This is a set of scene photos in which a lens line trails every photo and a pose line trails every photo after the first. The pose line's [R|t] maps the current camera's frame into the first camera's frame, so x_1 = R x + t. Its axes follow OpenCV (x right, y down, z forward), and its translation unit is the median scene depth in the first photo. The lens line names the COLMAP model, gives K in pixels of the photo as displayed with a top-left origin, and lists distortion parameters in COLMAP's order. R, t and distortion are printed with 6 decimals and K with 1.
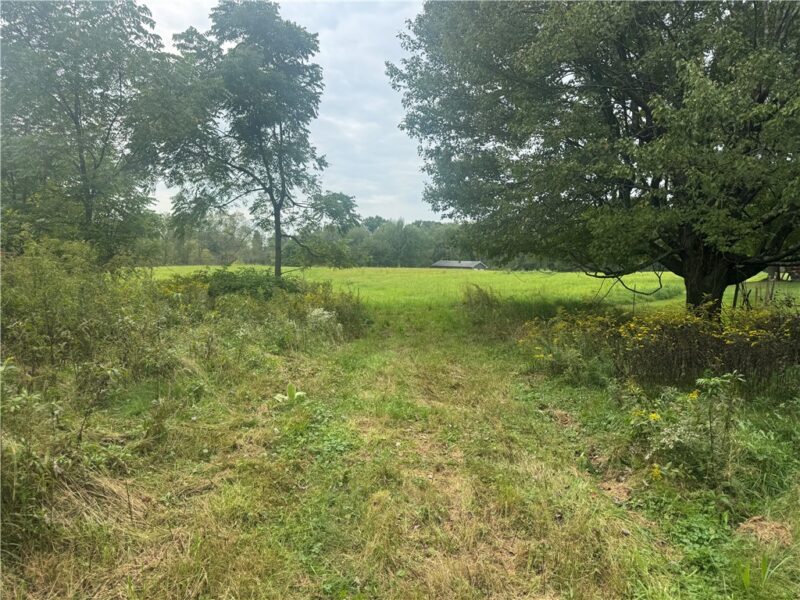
lens RADIAL K [[572.4, 0, 400.0], [0, 572.4, 300.0], [0, 0, 1]] dist [-0.000062, -0.000056]
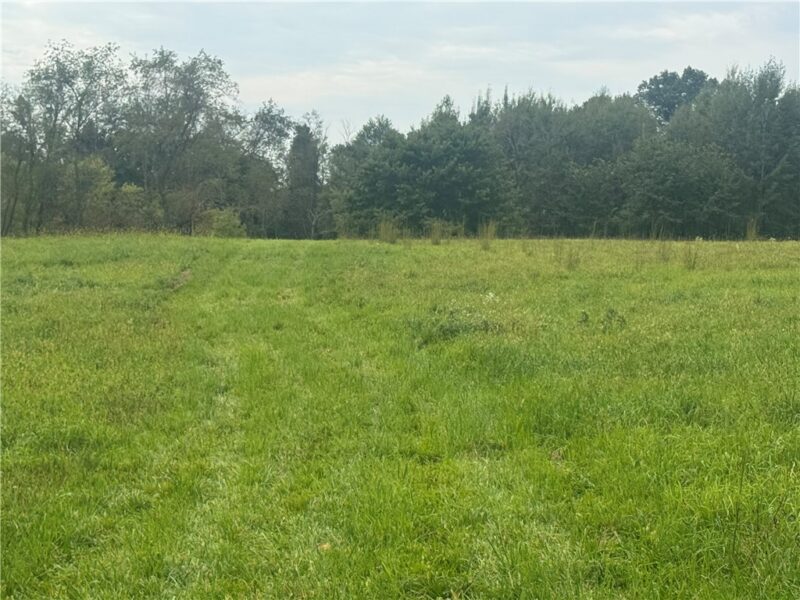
lens RADIAL K [[1692.5, 0, 400.0], [0, 1692.5, 300.0], [0, 0, 1]] dist [0.141500, 0.166125]
pose [[0.977090, 0.000099, -0.212829, 0.002826], [-0.004618, 0.999774, -0.020733, -0.008591], [0.212779, 0.021241, 0.976870, 0.146961]]
